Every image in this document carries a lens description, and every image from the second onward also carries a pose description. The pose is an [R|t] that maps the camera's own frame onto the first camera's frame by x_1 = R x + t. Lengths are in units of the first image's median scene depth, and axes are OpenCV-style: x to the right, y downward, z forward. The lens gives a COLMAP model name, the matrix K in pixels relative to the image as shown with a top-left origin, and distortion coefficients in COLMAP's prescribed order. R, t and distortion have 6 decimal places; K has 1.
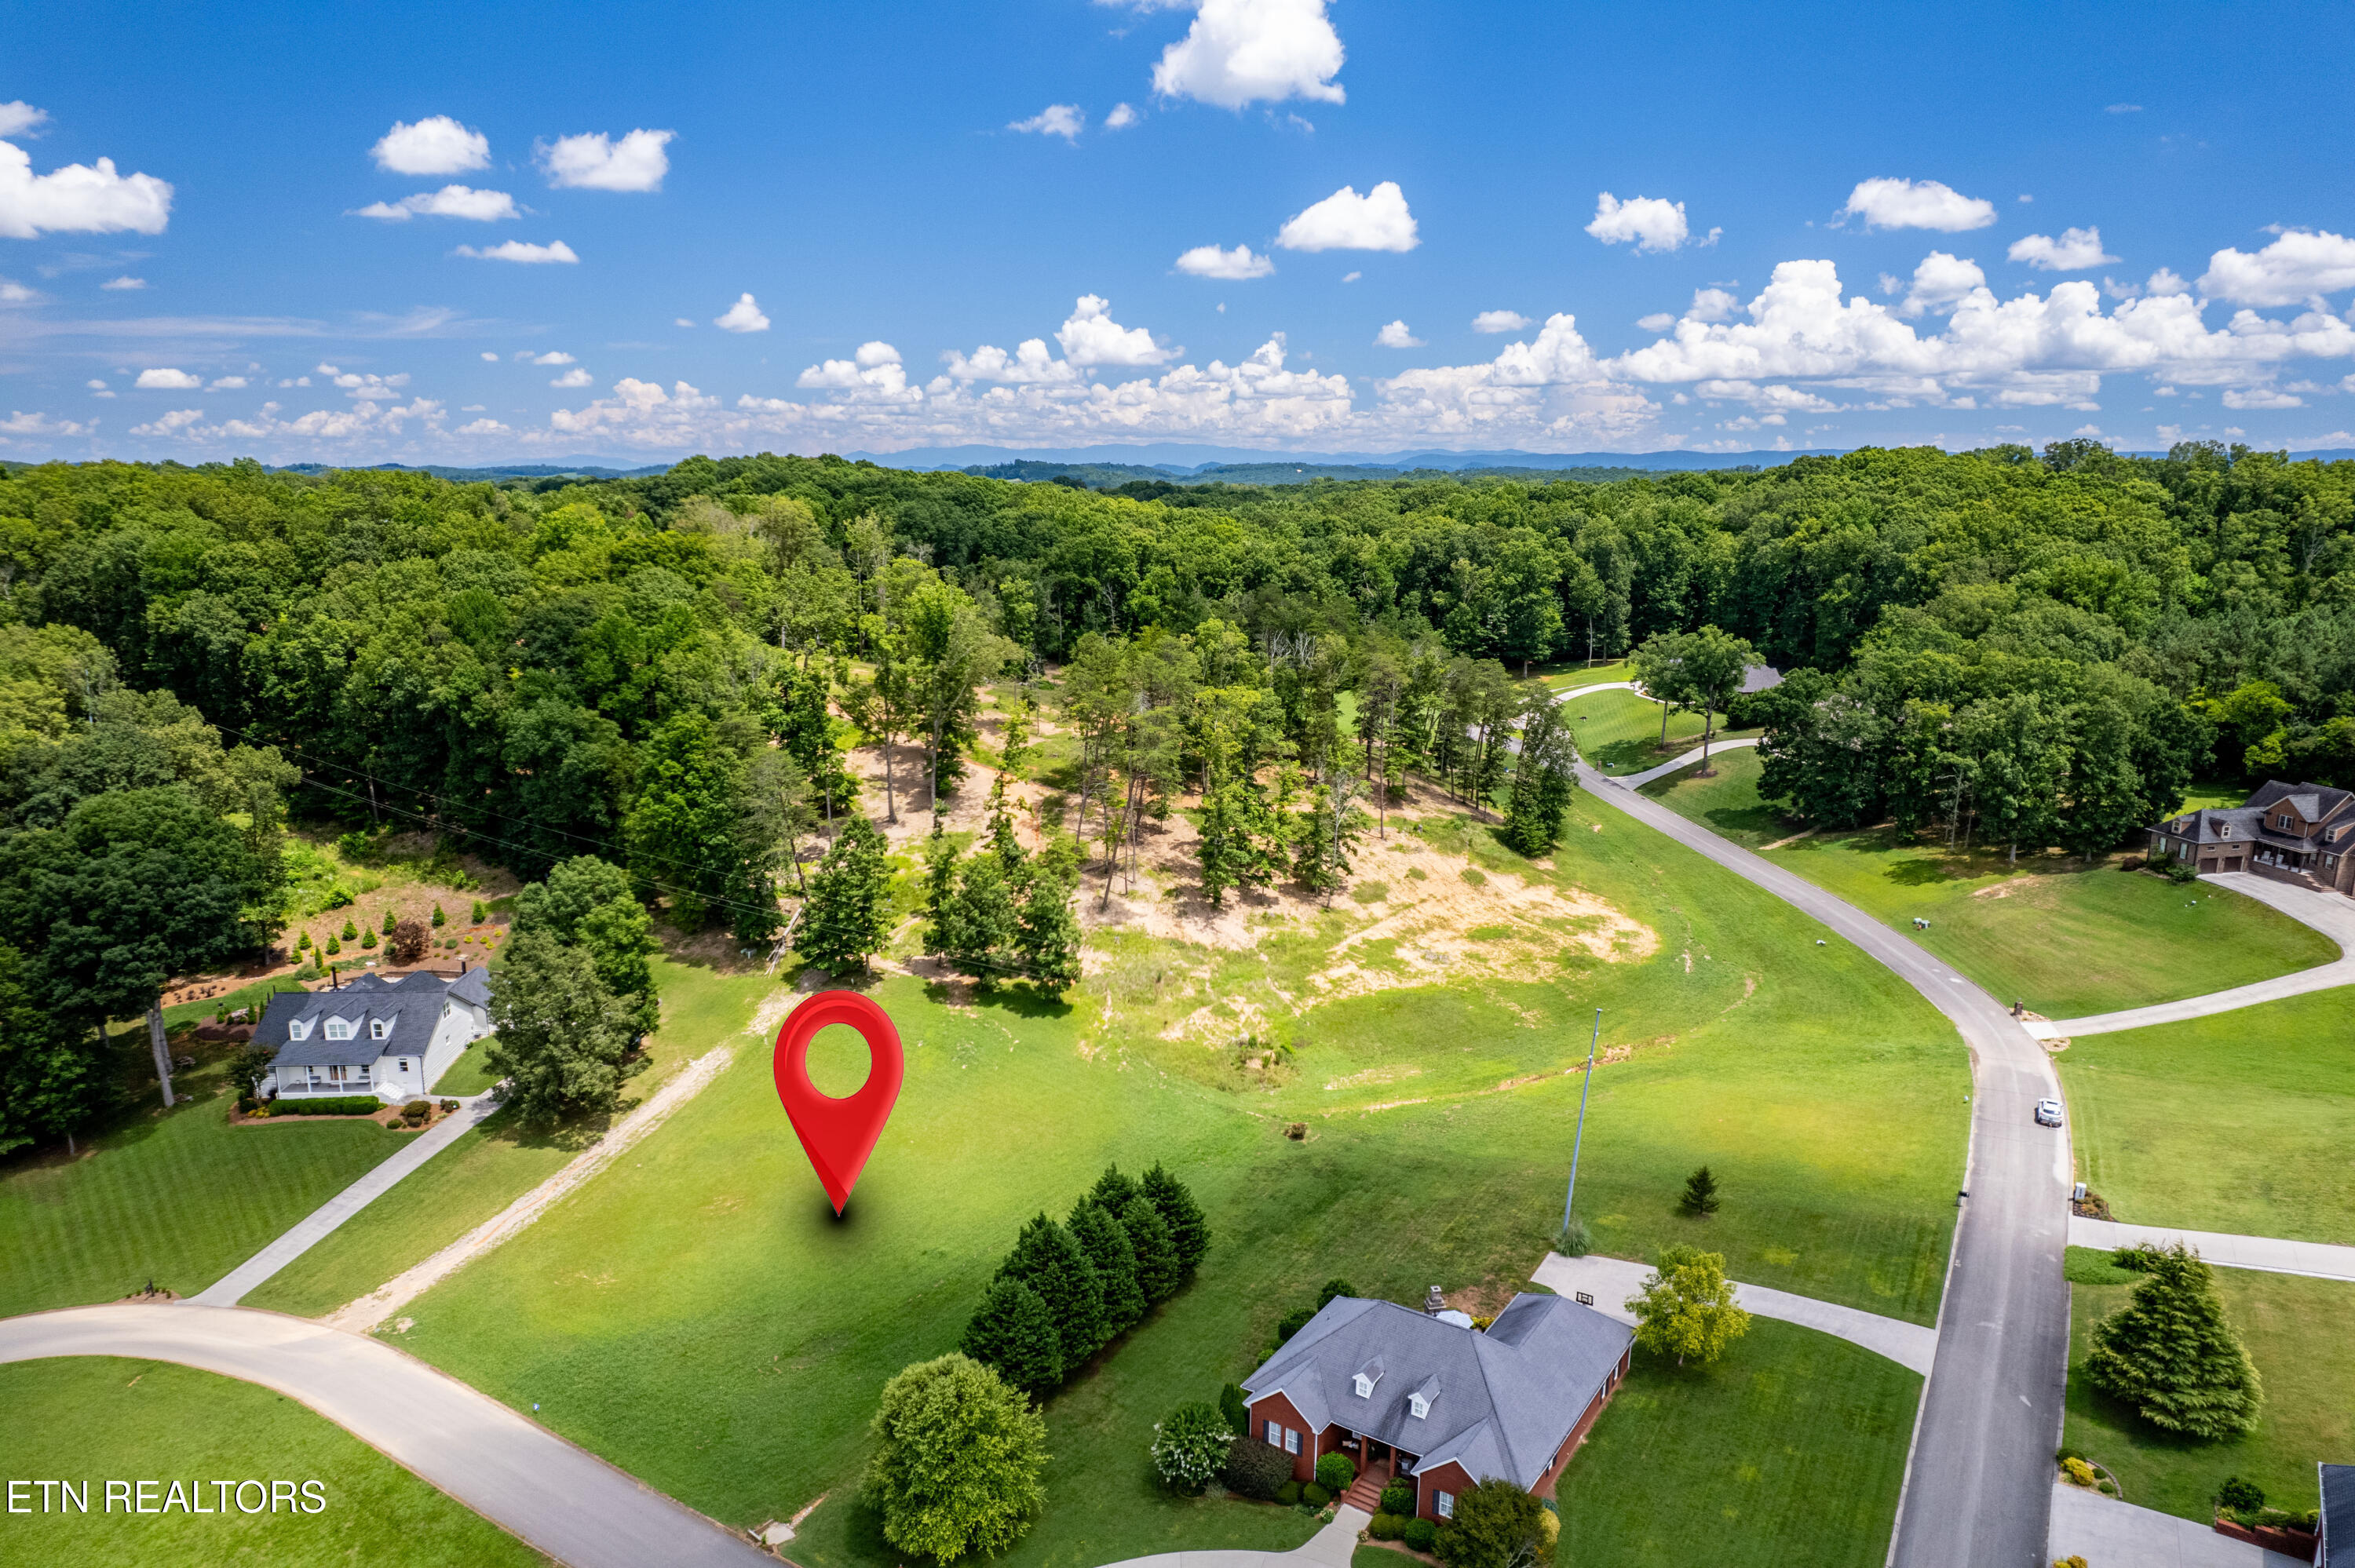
lens RADIAL K [[1517.4, 0, 1175.2], [0, 1517.4, 783.5], [0, 0, 1]] dist [-0.077155, 0.068337]
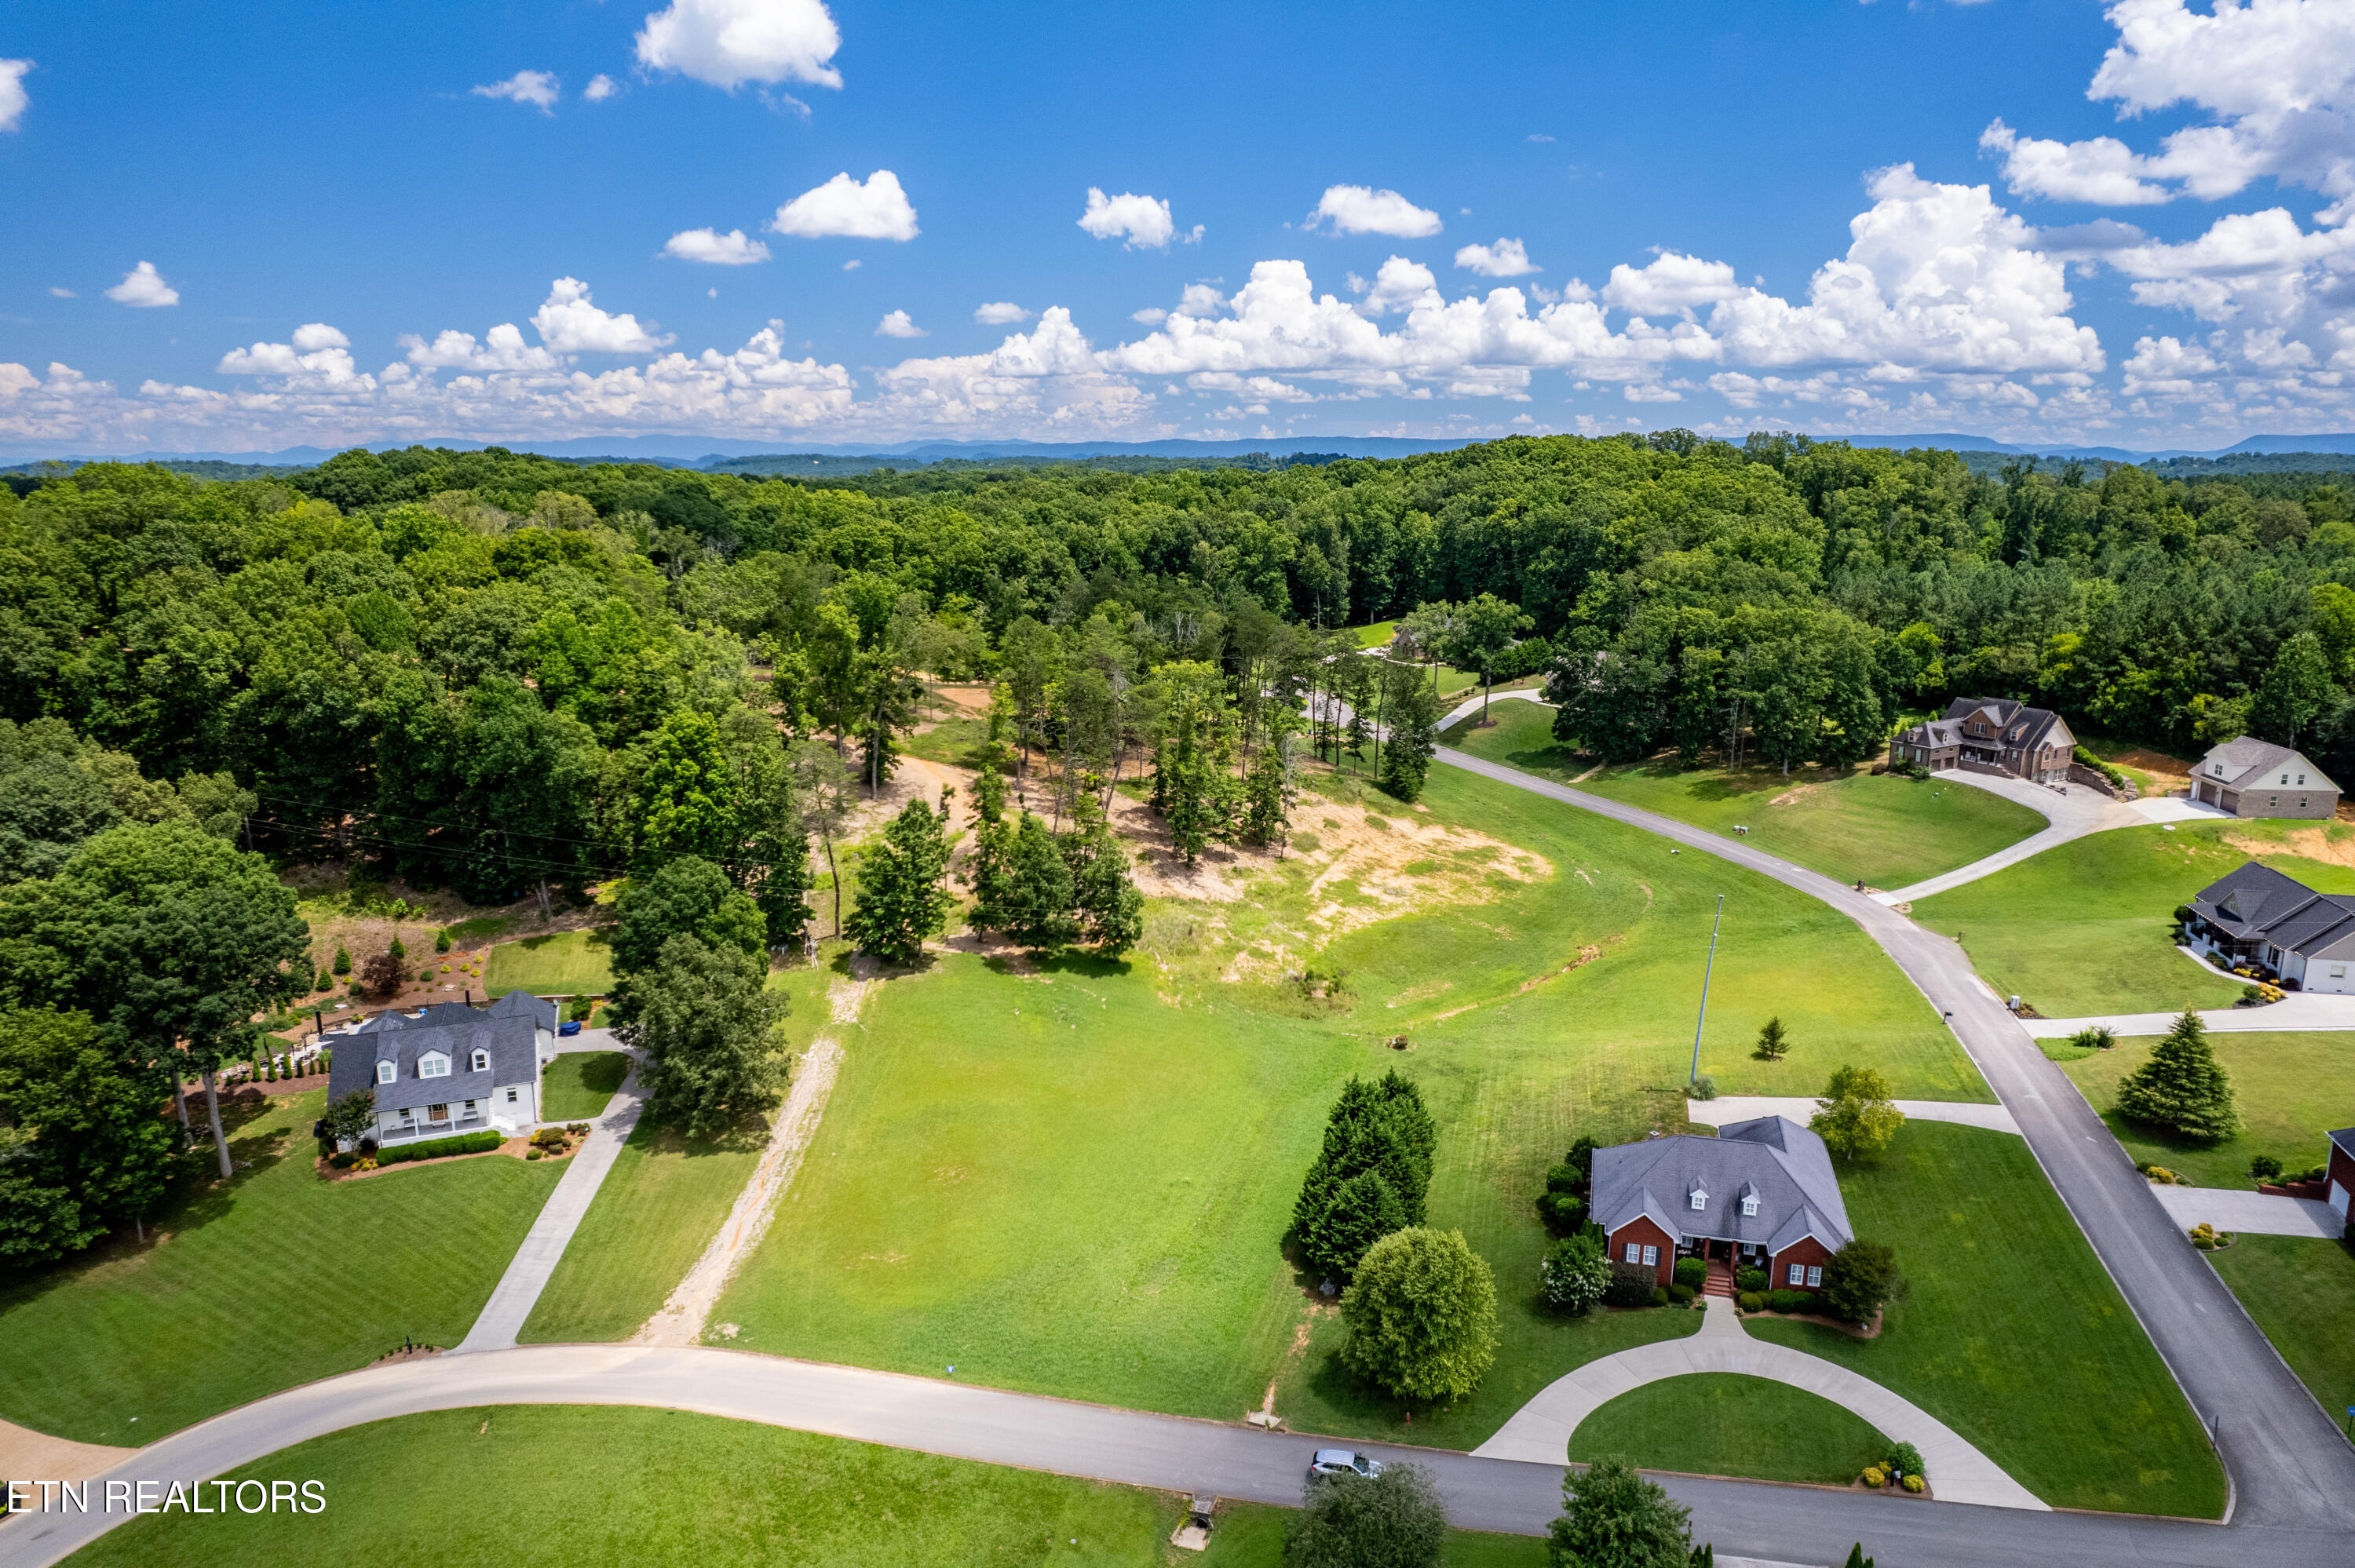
lens RADIAL K [[1517.4, 0, 1186.4], [0, 1517.4, 783.7], [0, 0, 1]] dist [-0.077155, 0.068337]
pose [[0.948178, -0.069925, 0.309950, -0.302939], [0.067989, 0.997540, 0.017058, 0.005044], [-0.310380, 0.004899, 0.950600, -0.019893]]
